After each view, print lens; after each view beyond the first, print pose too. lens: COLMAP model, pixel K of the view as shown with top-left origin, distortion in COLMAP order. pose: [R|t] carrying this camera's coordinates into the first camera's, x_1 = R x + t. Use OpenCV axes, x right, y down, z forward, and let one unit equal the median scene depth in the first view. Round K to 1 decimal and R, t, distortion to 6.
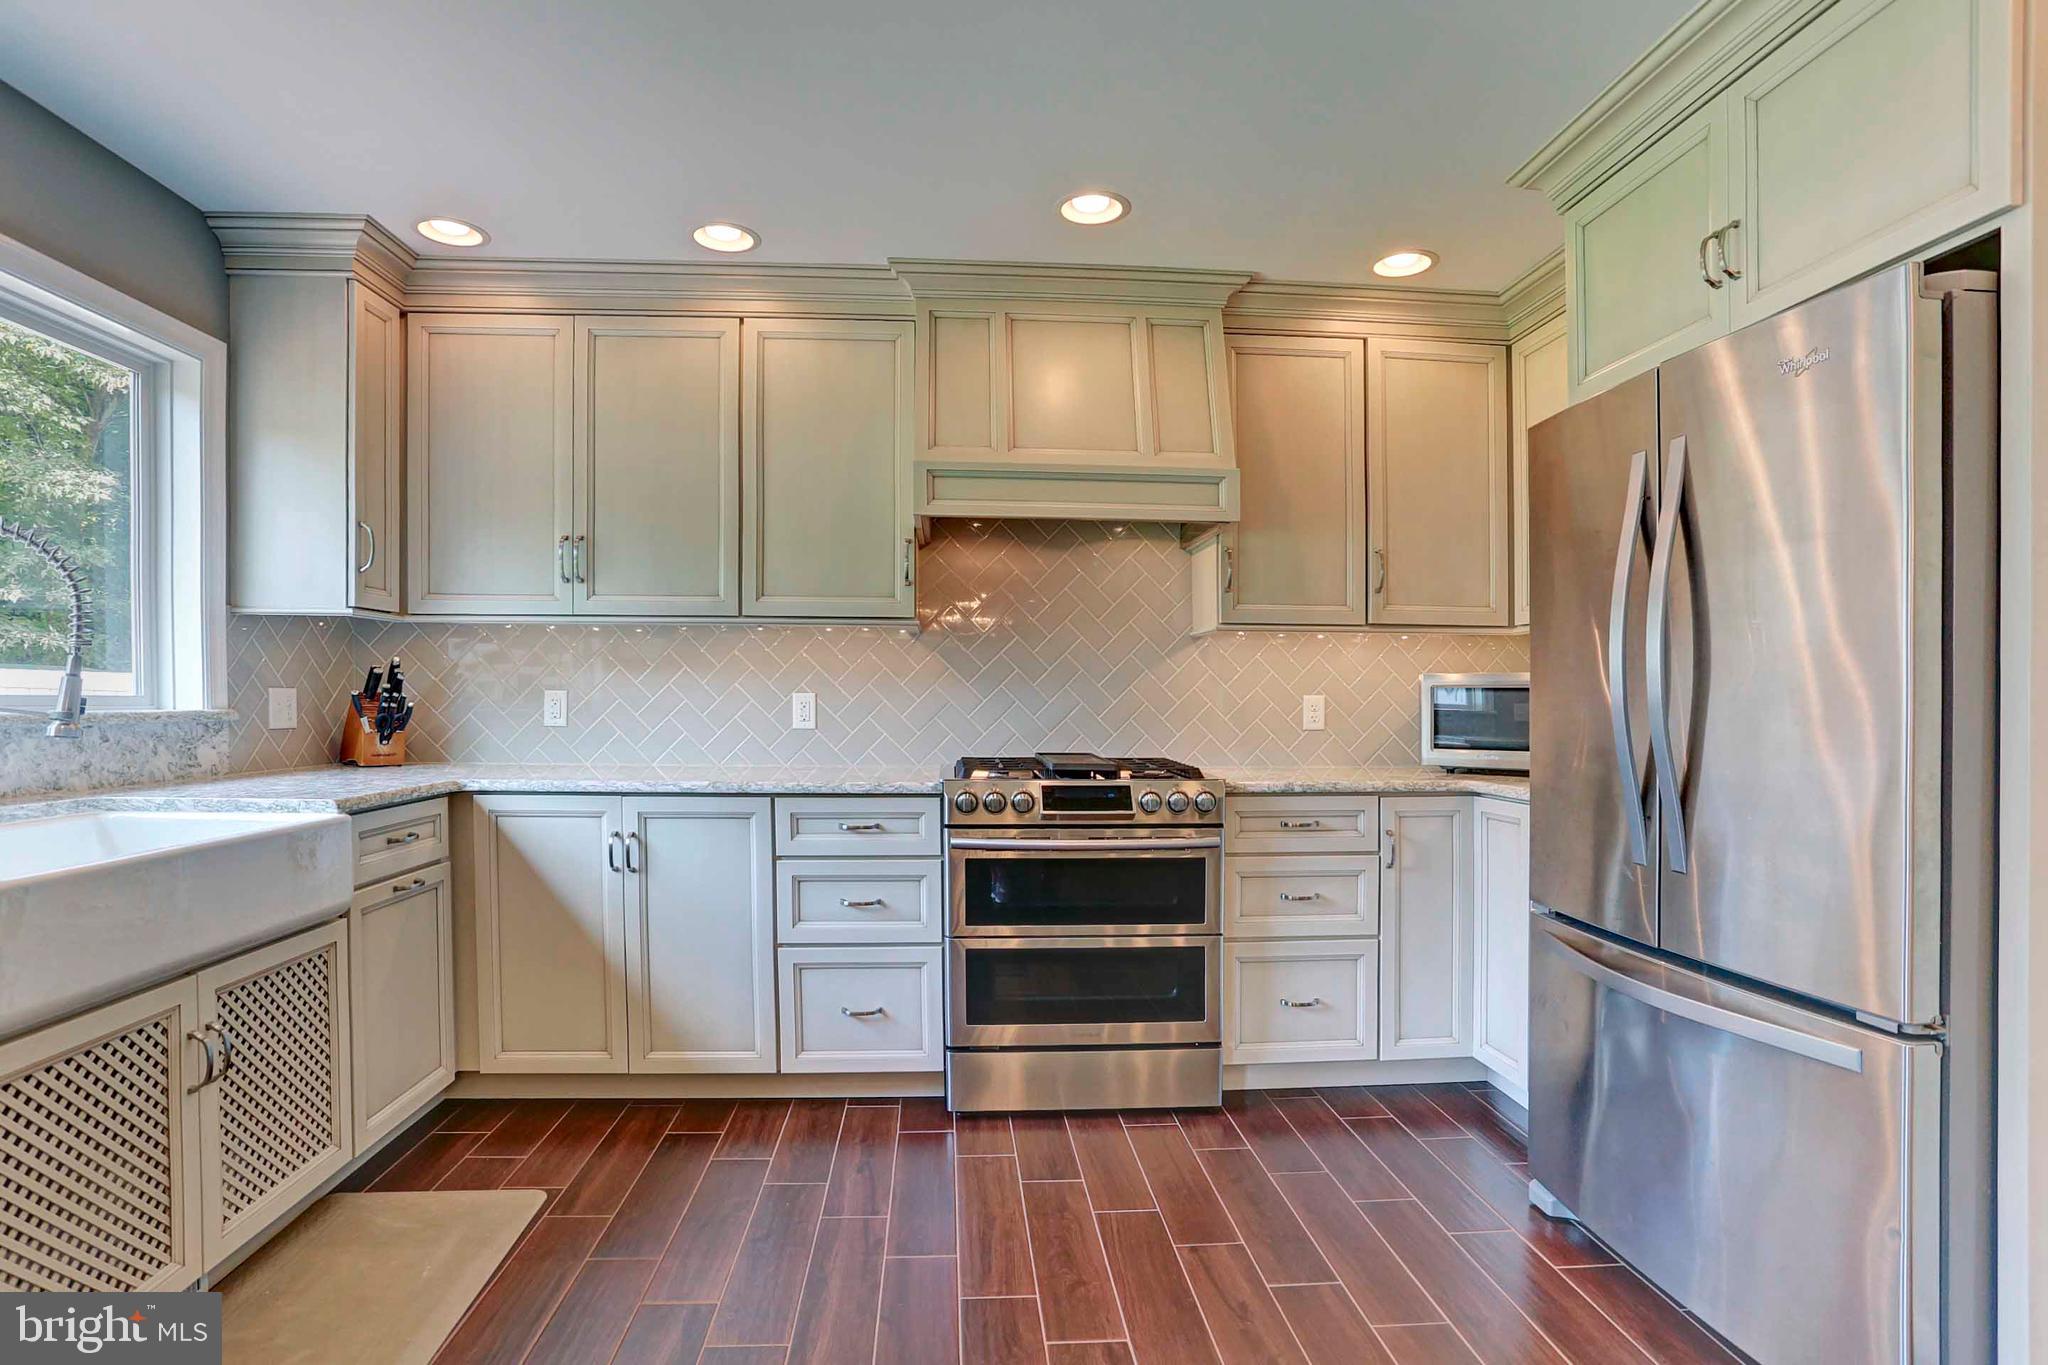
lens RADIAL K [[1042.1, 0, 1040.0], [0, 1042.1, 737.8], [0, 0, 1]] dist [-0.055205, 0.016498]
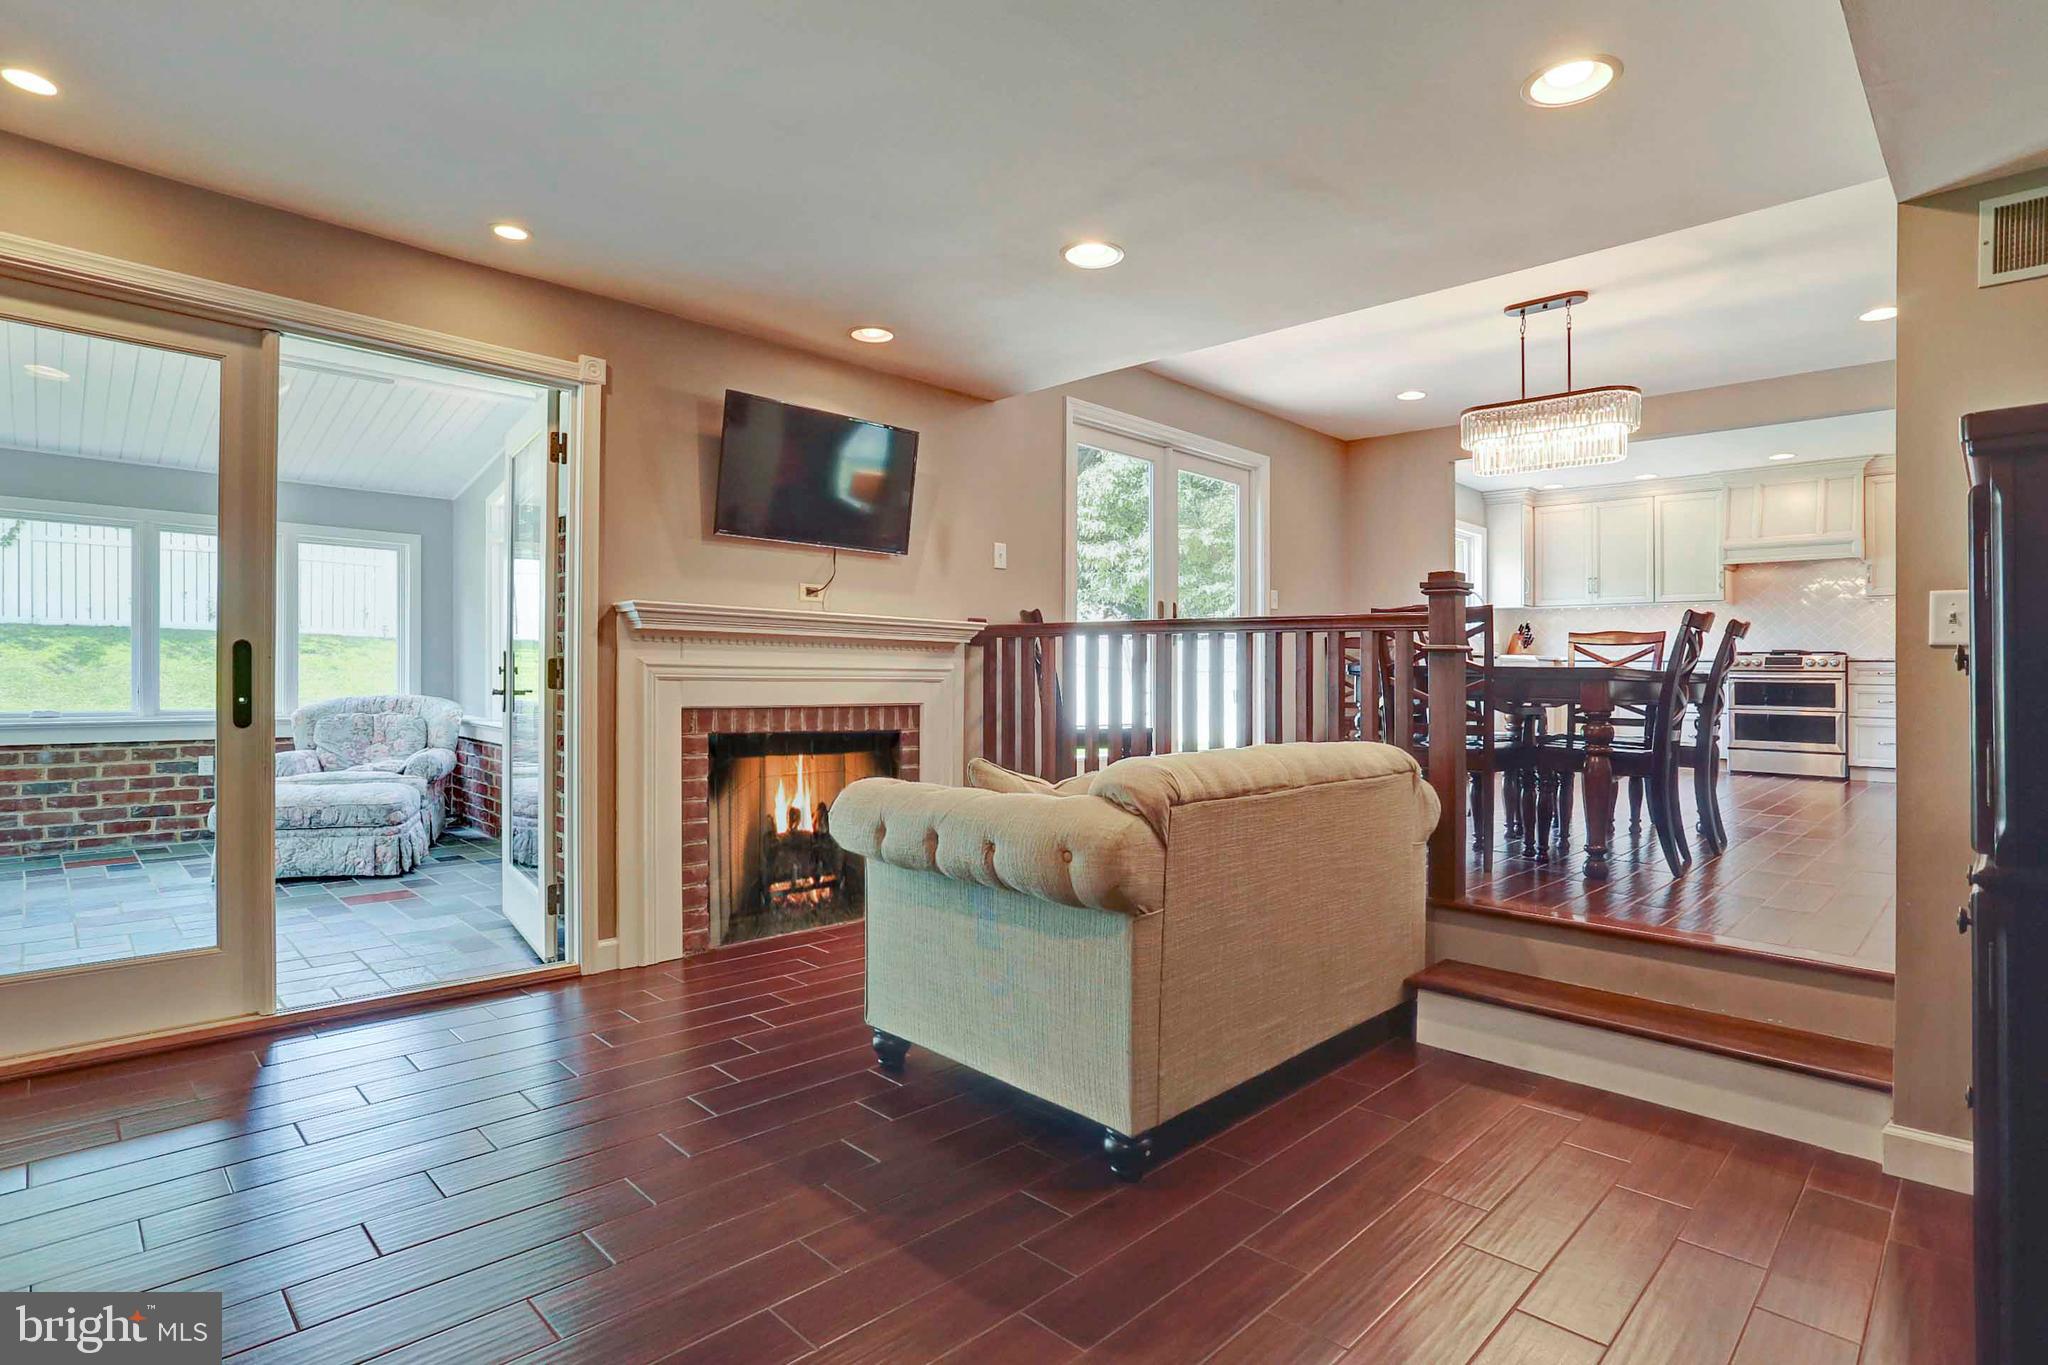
lens RADIAL K [[1042.1, 0, 1037.7], [0, 1042.1, 668.2], [0, 0, 1]] dist [-0.055205, 0.016498]
pose [[0.659464, -0.003821, -0.751726, 0.777000], [-0.029769, 0.999070, -0.031194, 0.221138], [0.751146, 0.042949, 0.658737, -2.321154]]
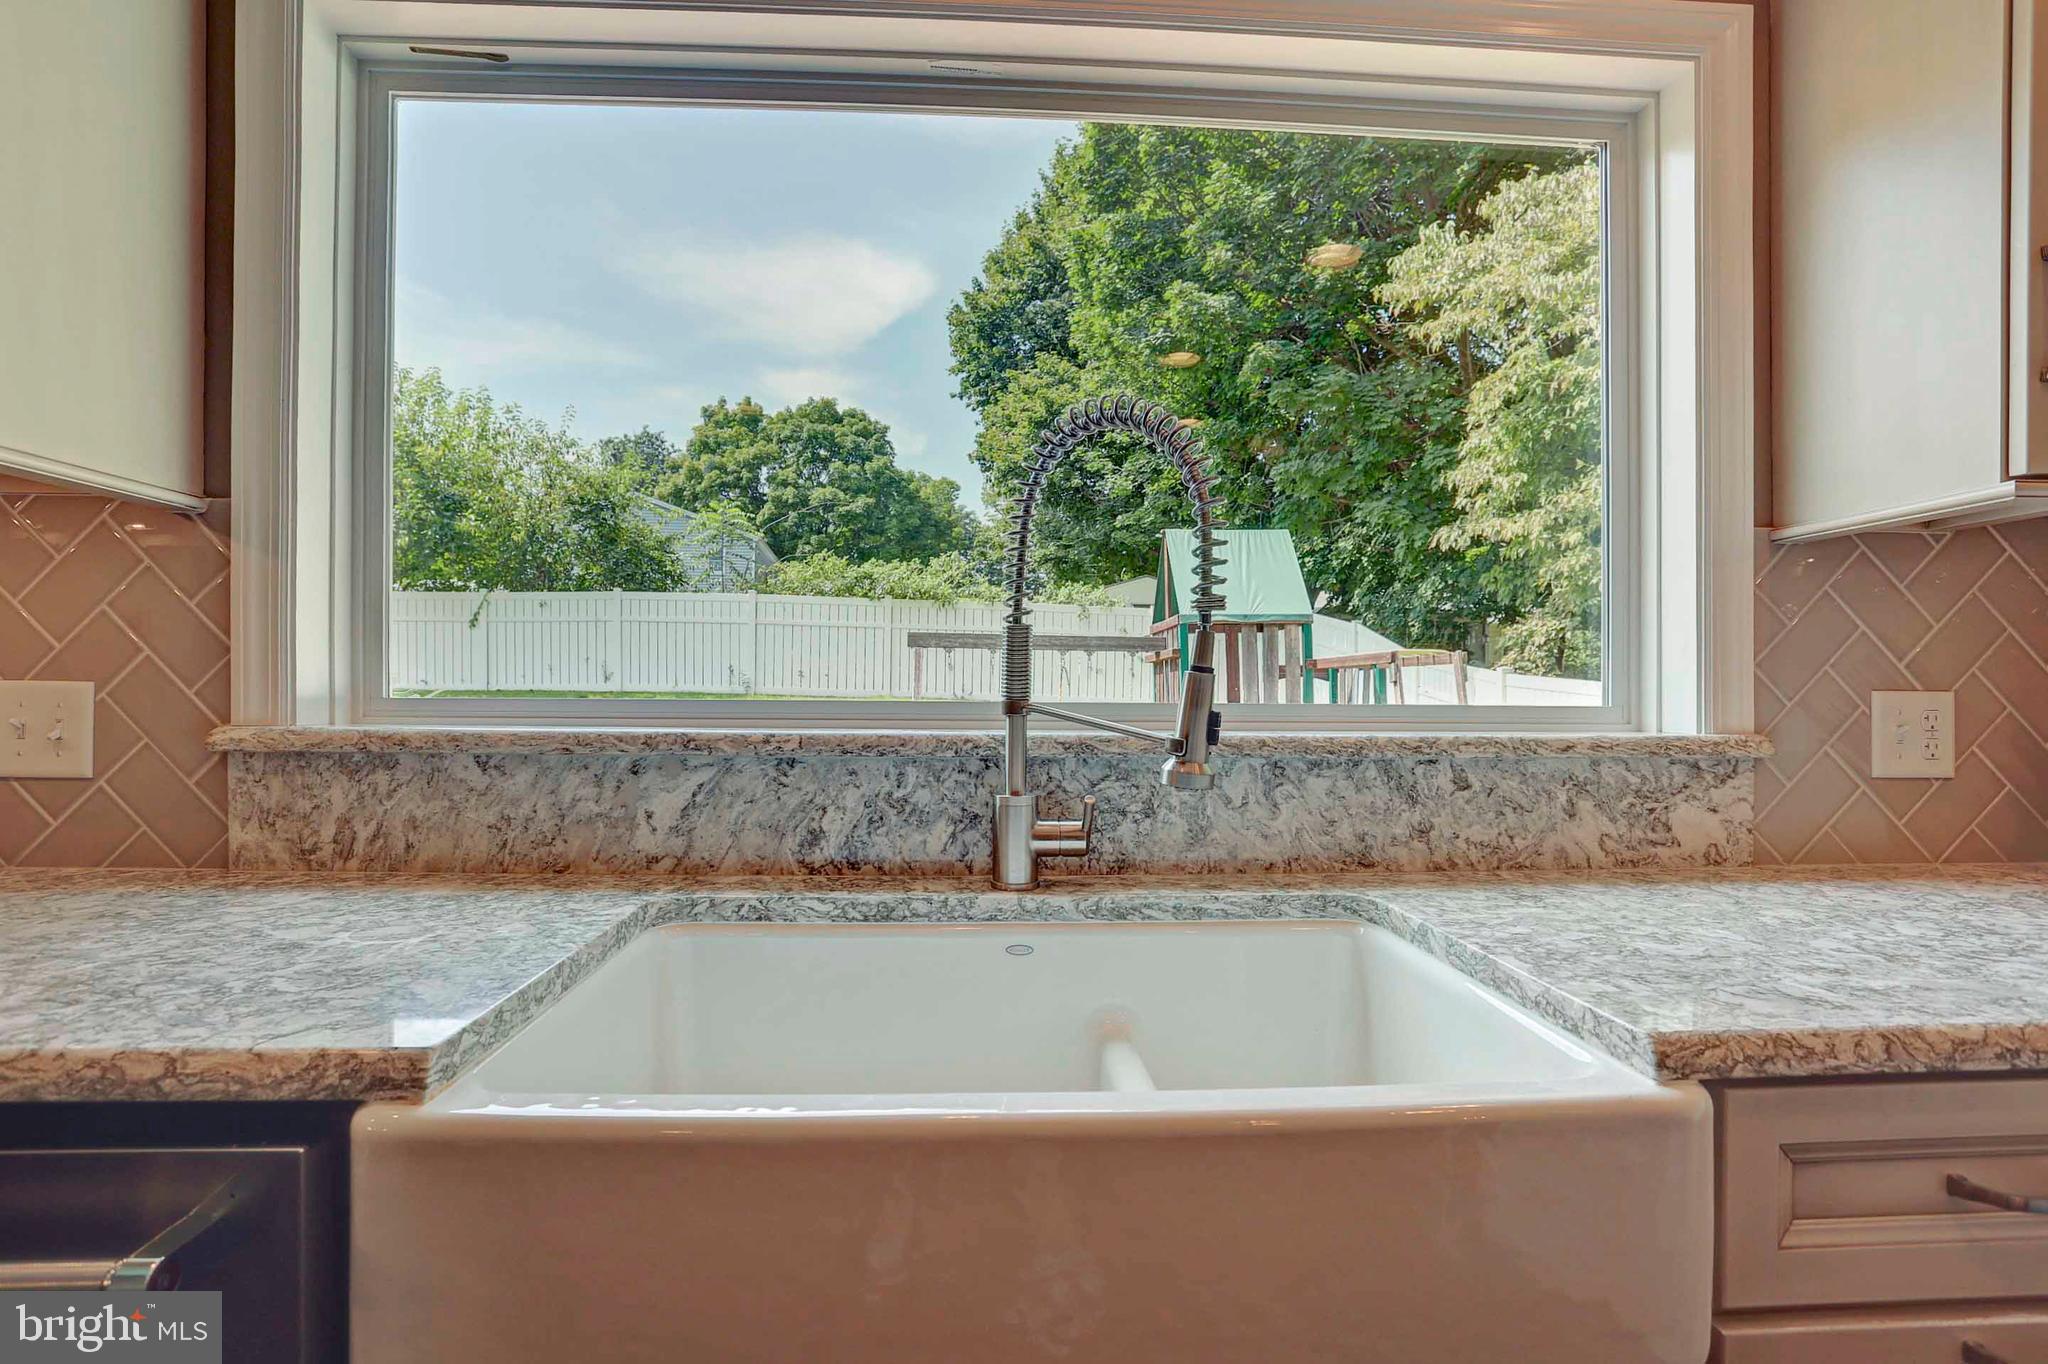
lens RADIAL K [[1042.1, 0, 1018.0], [0, 1042.1, 697.0], [0, 0, 1]] dist [-0.055205, 0.016498]
pose [[-0.016211, -0.006500, -0.999847, -0.296365], [-0.043594, 0.999033, -0.005788, -0.027578], [0.998918, 0.043494, -0.016479, 0.639659]]
